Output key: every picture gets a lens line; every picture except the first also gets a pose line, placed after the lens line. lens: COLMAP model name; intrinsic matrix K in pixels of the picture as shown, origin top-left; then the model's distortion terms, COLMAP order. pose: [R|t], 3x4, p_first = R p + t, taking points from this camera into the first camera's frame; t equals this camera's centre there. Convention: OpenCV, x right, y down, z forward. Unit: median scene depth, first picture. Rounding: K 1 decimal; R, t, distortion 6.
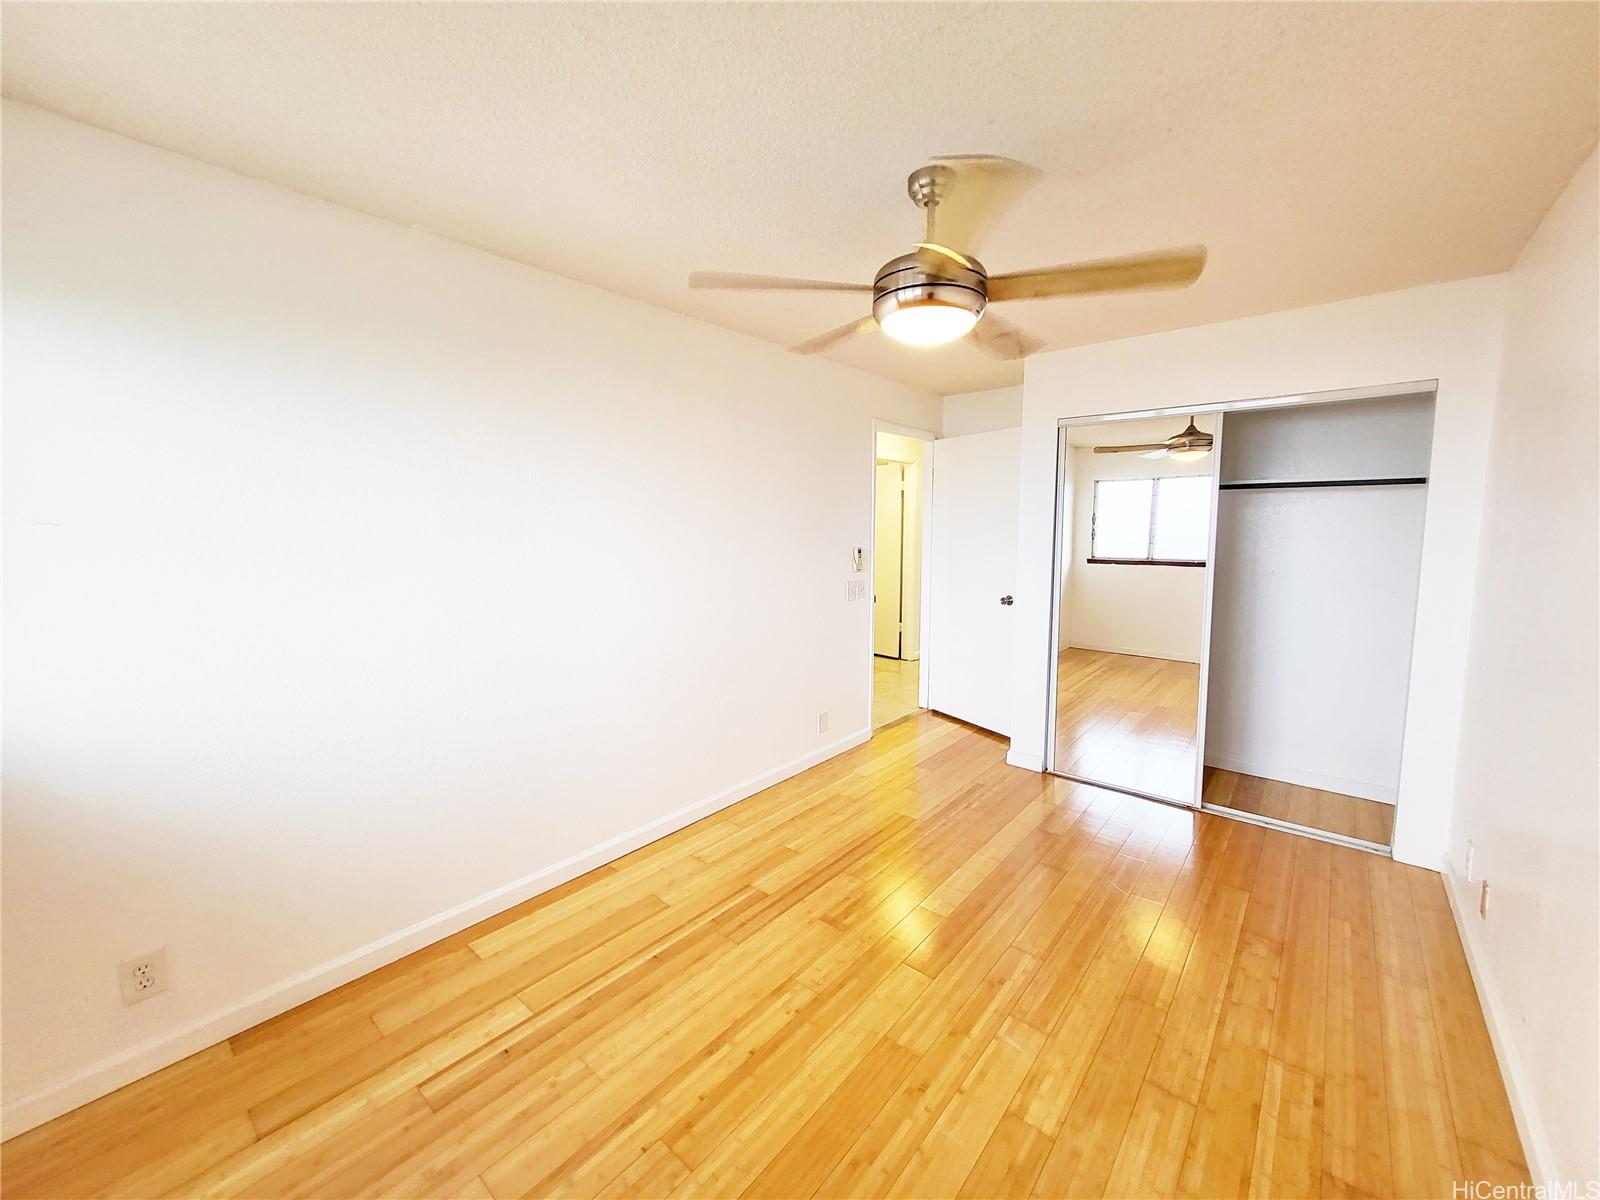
lens RADIAL K [[633.2, 0, 801.1], [0, 633.2, 596.9], [0, 0, 1]] dist [0.000099, 0.000023]
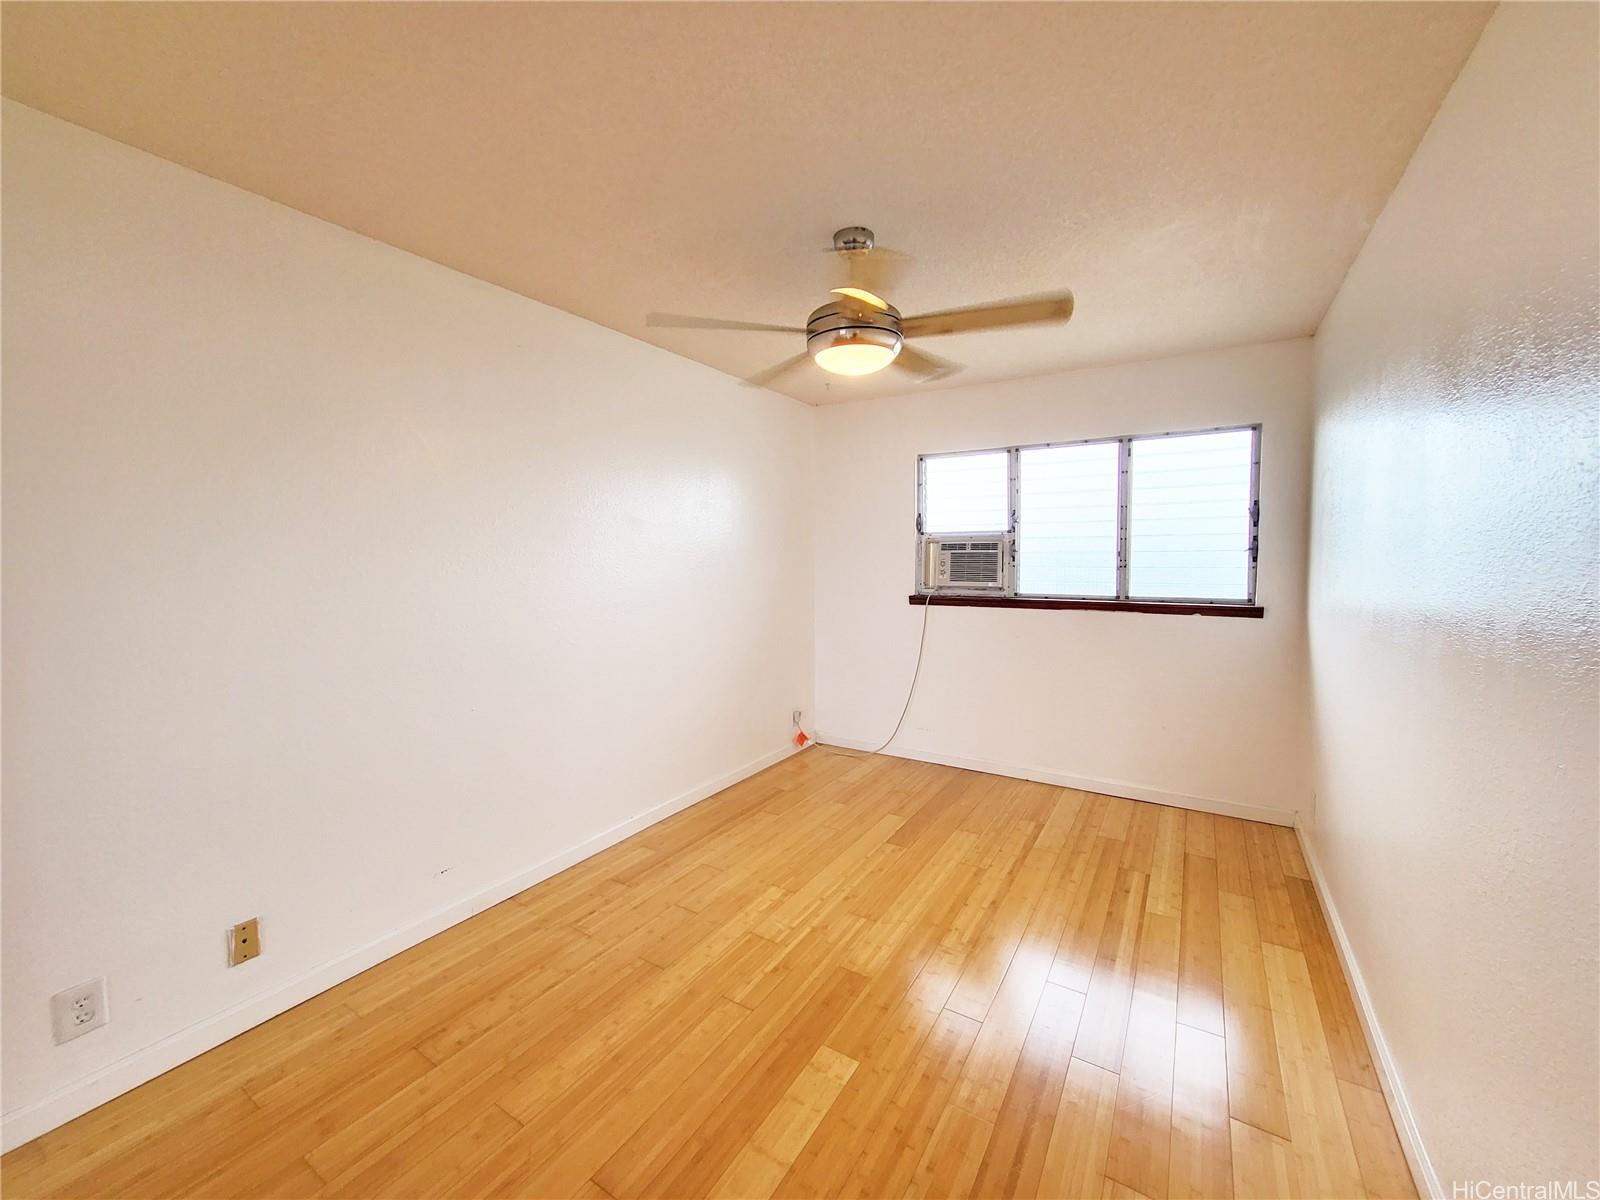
lens RADIAL K [[633.2, 0, 800.7], [0, 633.2, 592.6], [0, 0, 1]] dist [0.000099, 0.000023]
pose [[-0.989495, 0.014346, -0.143855, 0.466895], [-0.011639, 0.983929, 0.178179, -0.206433], [0.144099, 0.177981, -0.973426, 2.140165]]
